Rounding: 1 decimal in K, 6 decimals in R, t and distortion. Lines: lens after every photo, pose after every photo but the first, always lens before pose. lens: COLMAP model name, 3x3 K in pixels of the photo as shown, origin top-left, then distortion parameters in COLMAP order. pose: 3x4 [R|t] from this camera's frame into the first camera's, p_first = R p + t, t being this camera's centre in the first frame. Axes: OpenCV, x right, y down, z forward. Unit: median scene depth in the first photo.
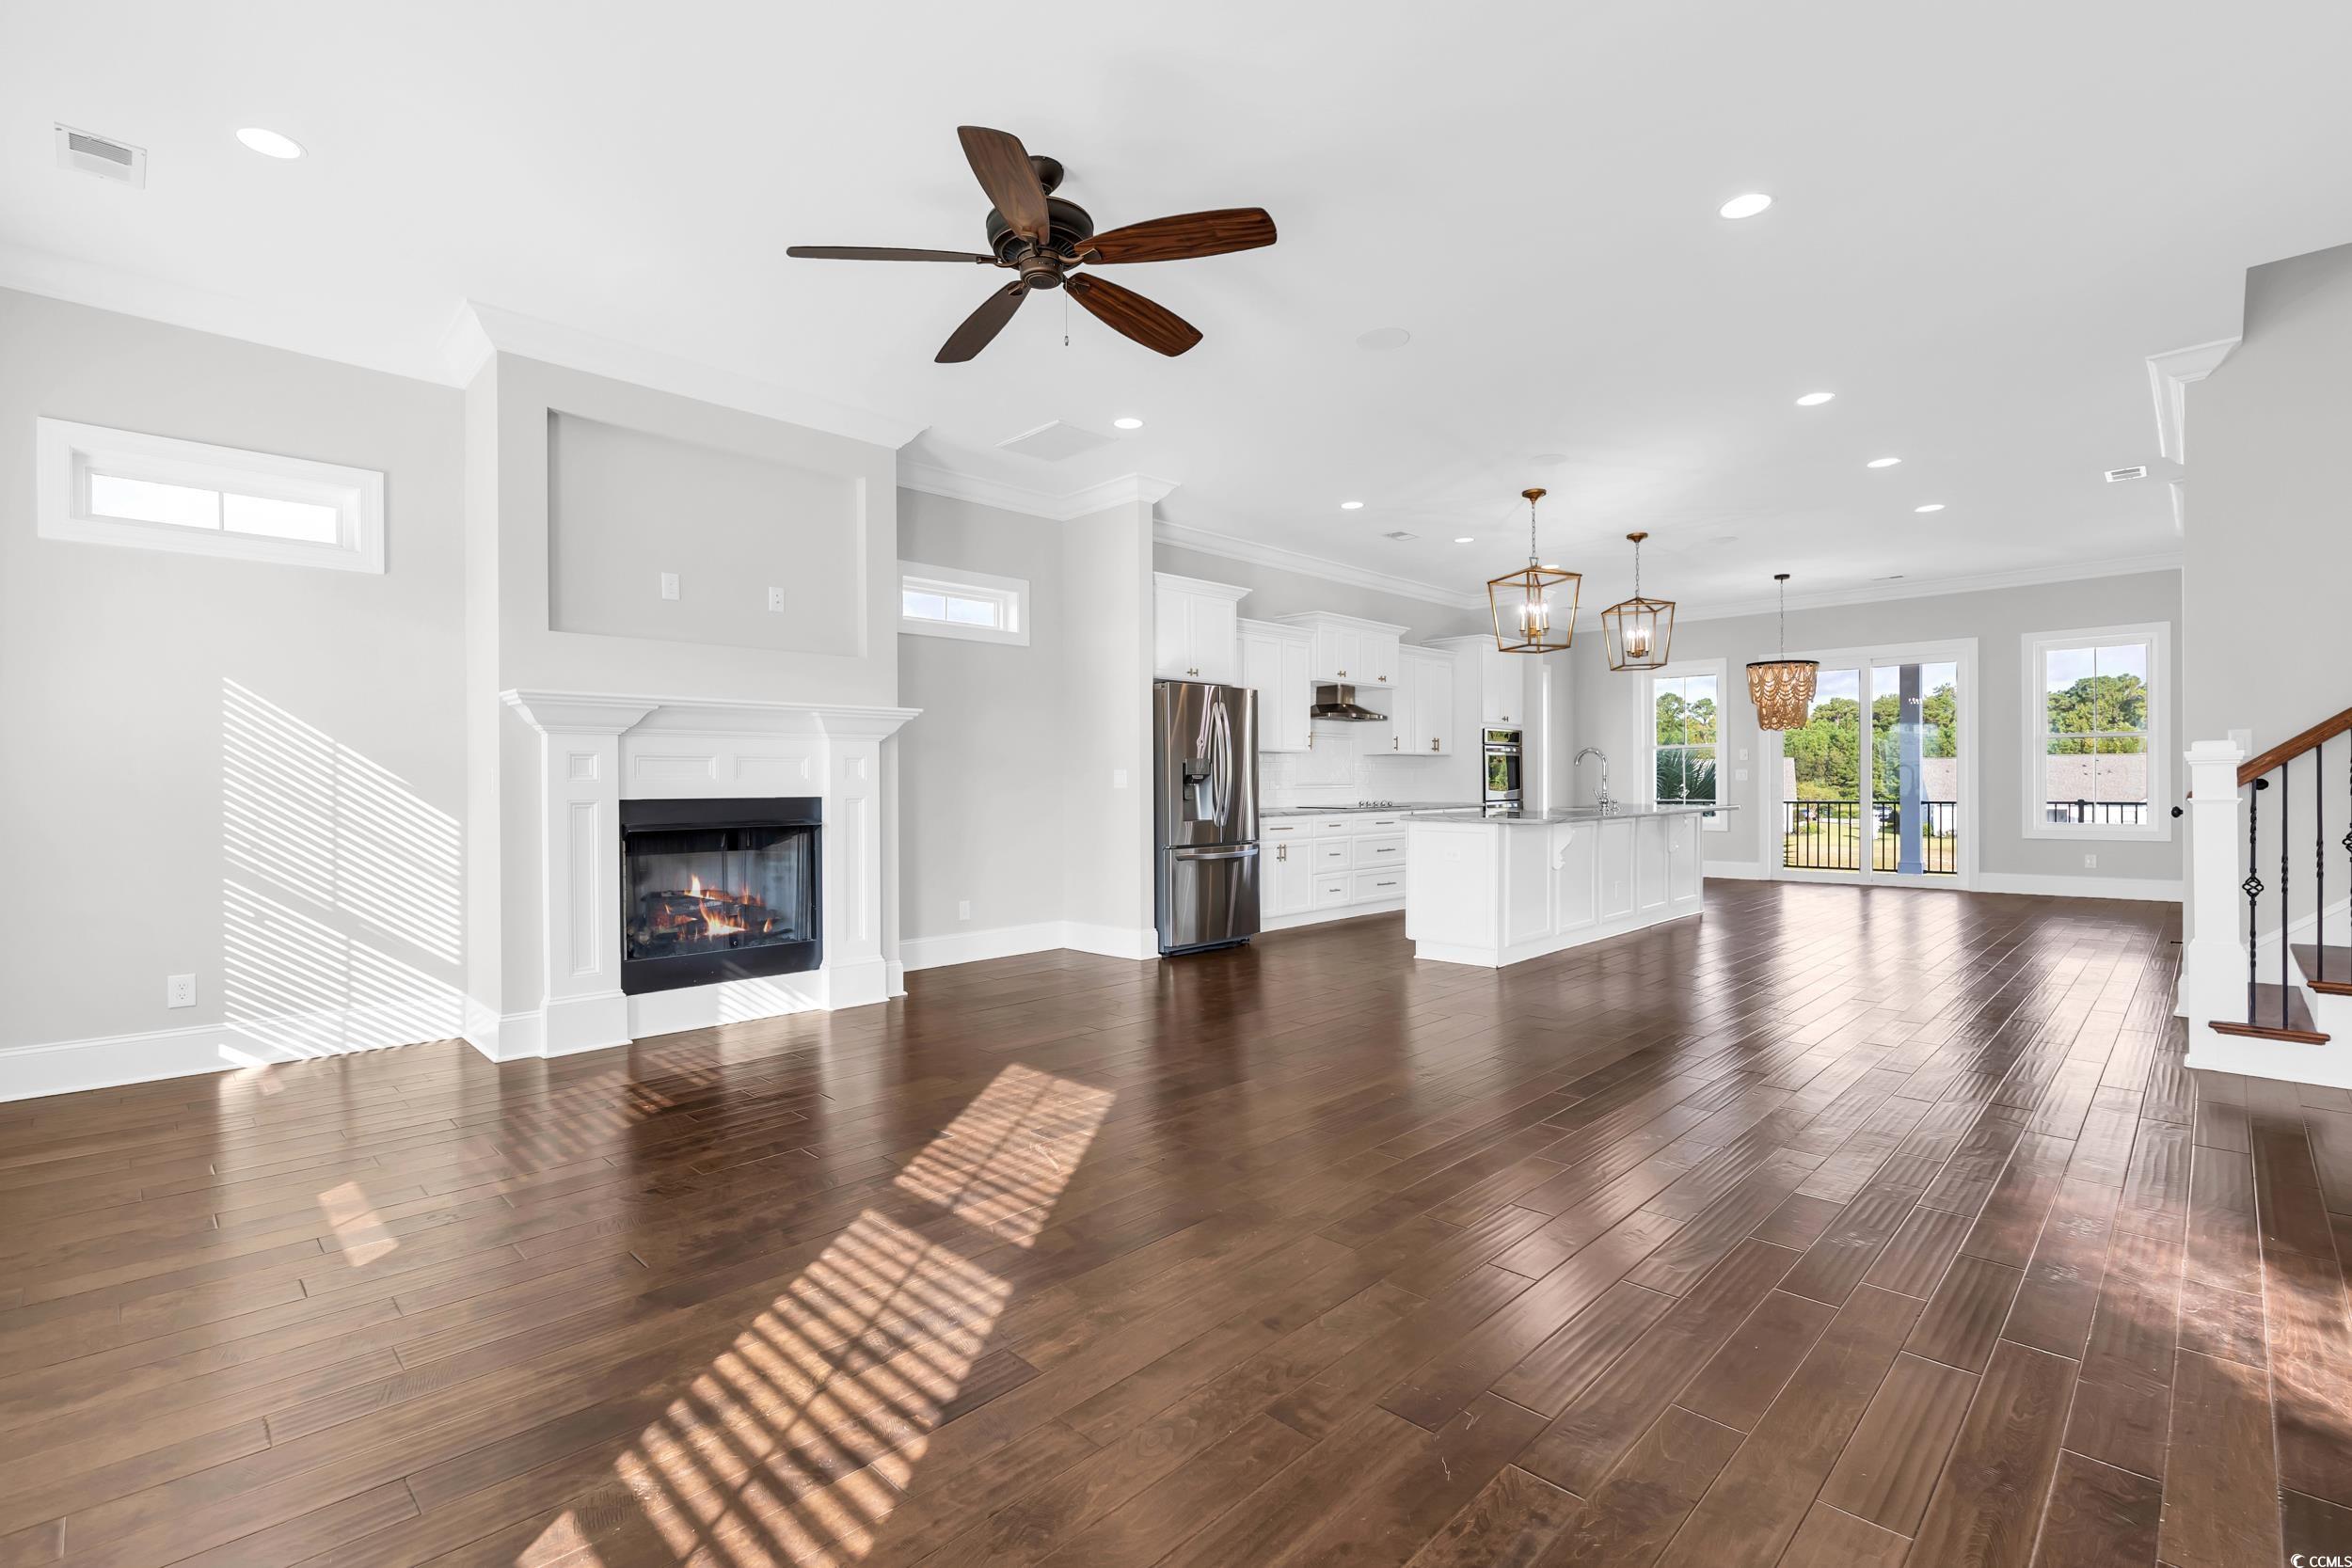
lens RADIAL K [[1070.4, 0, 1164.3], [0, 1070.4, 778.0], [0, 0, 1]] dist [-0.003451, -0.000214]
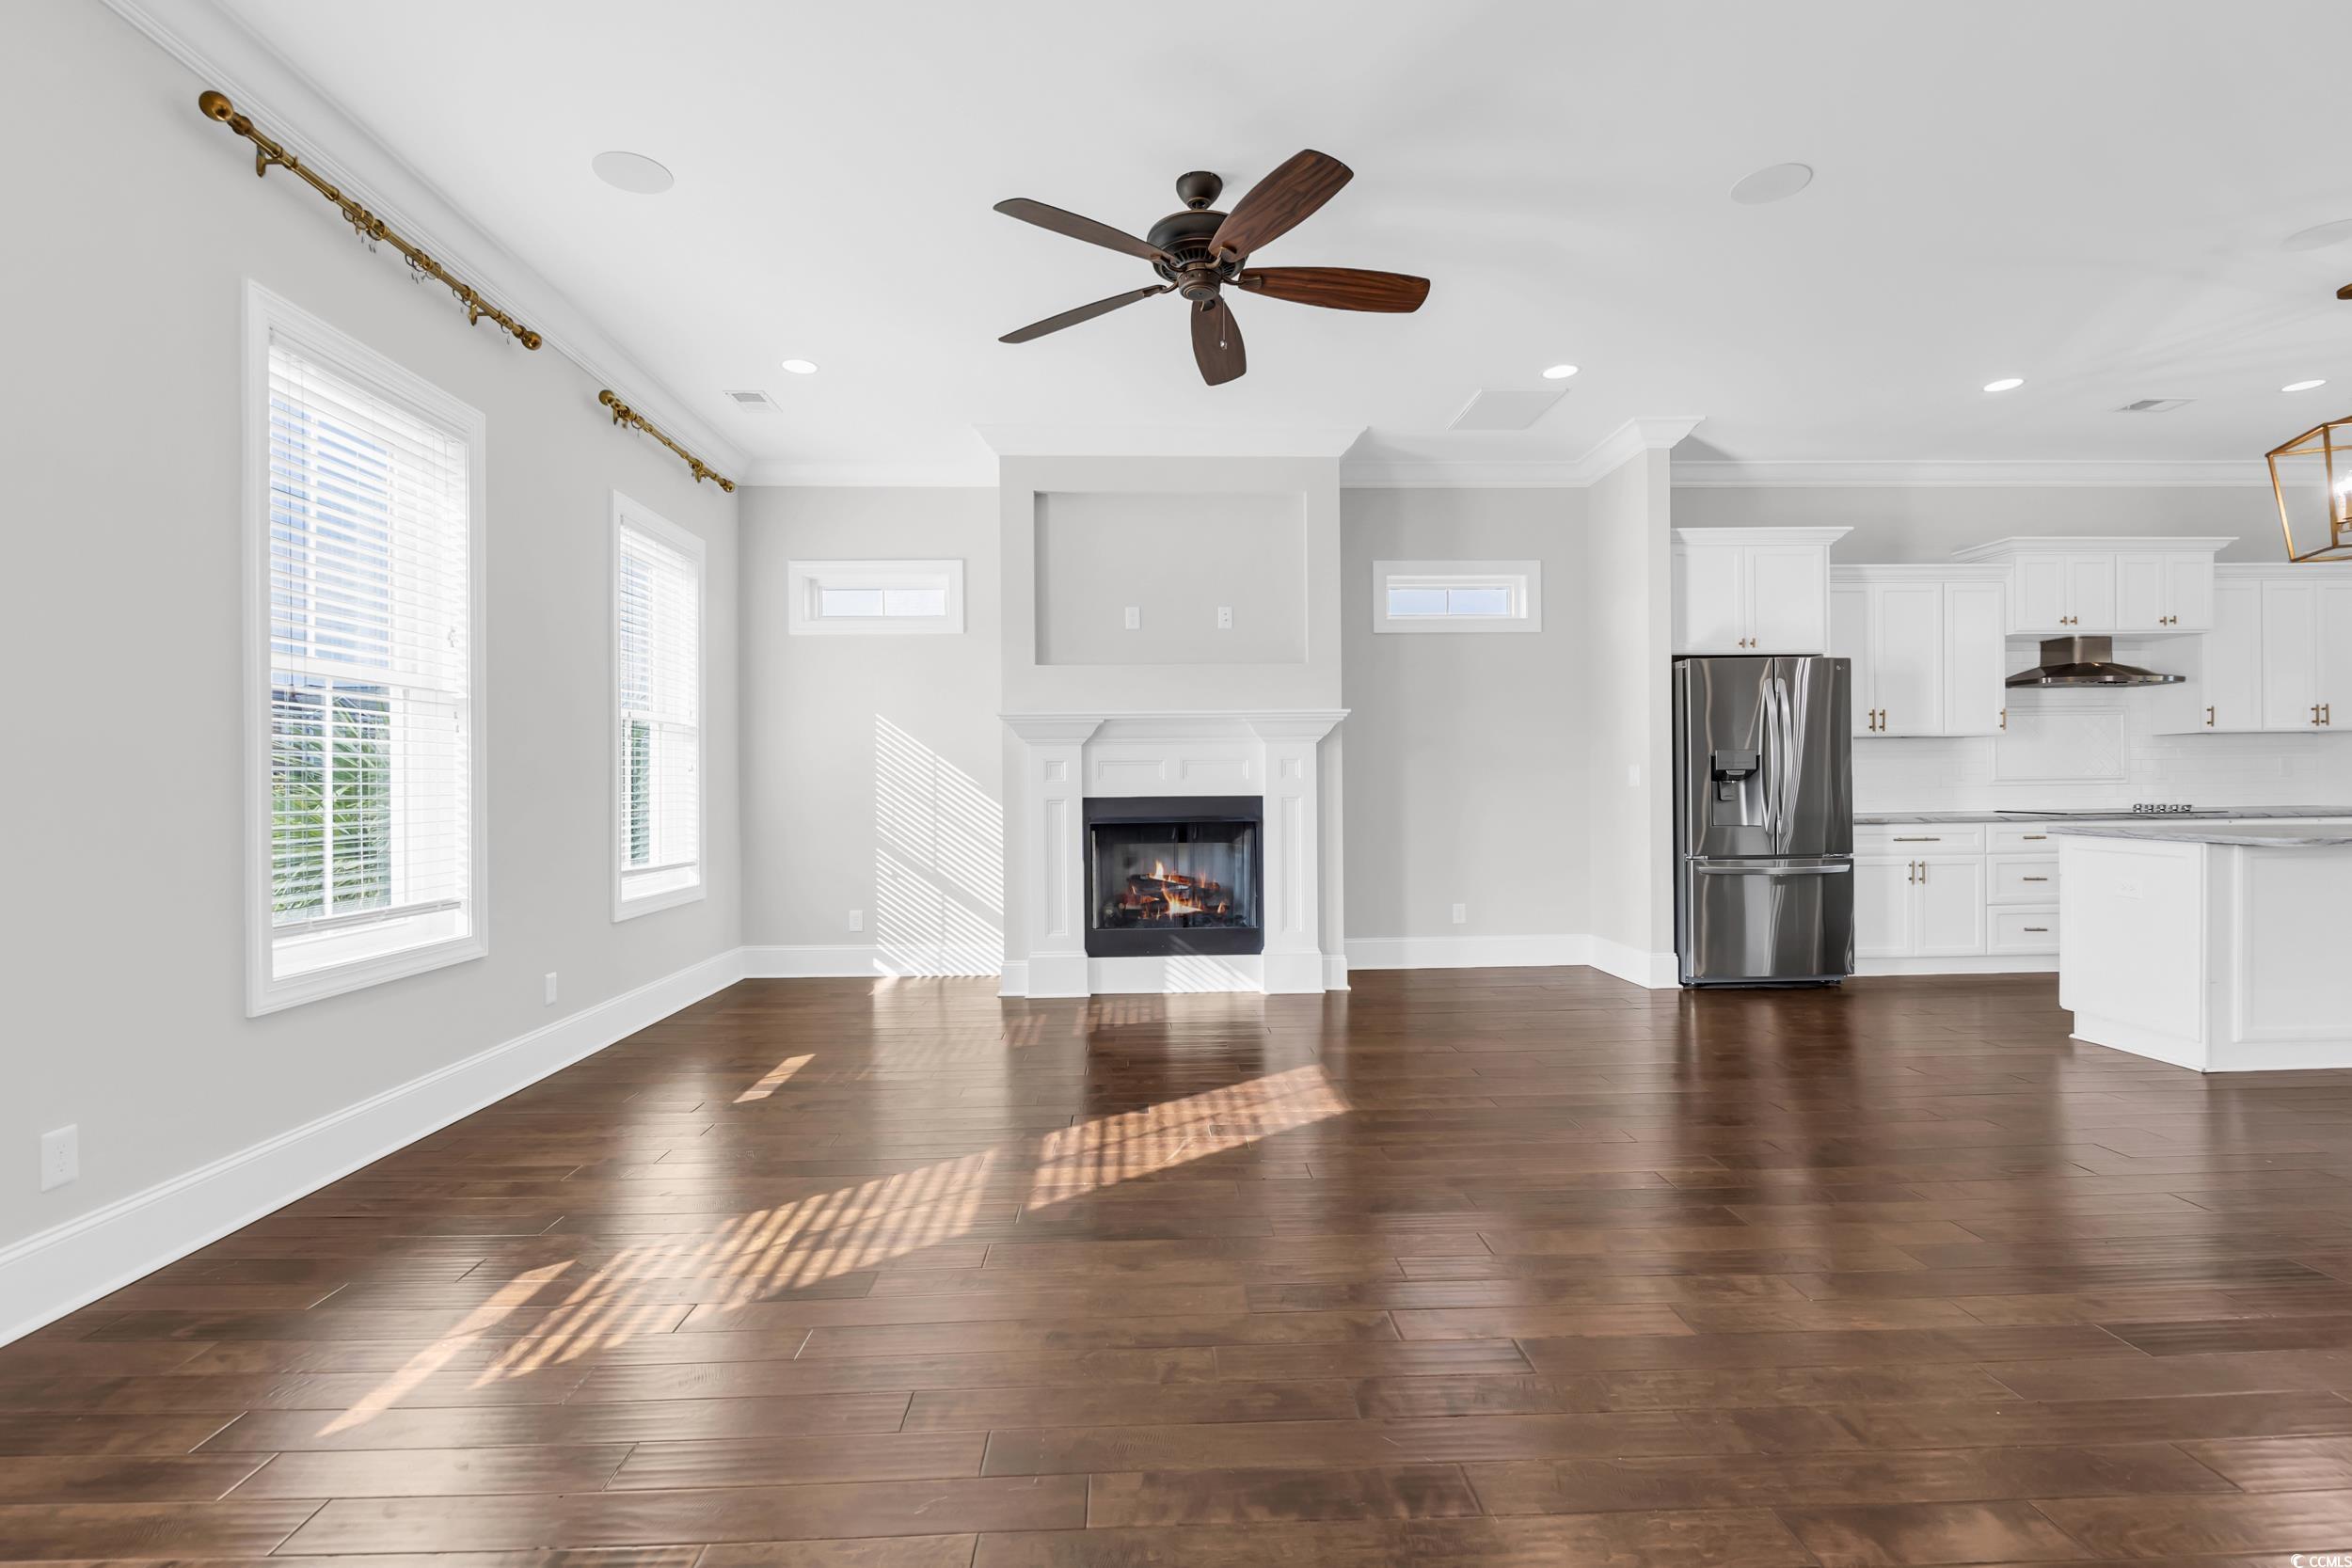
lens RADIAL K [[1070.4, 0, 1164.3], [0, 1070.4, 778.0], [0, 0, 1]] dist [-0.003451, -0.000214]
pose [[0.726299, -0.007079, -0.687342, 0.401178], [0.009401, 0.999956, -0.000364, -0.000653], [0.687314, -0.006197, 0.726334, 0.167803]]
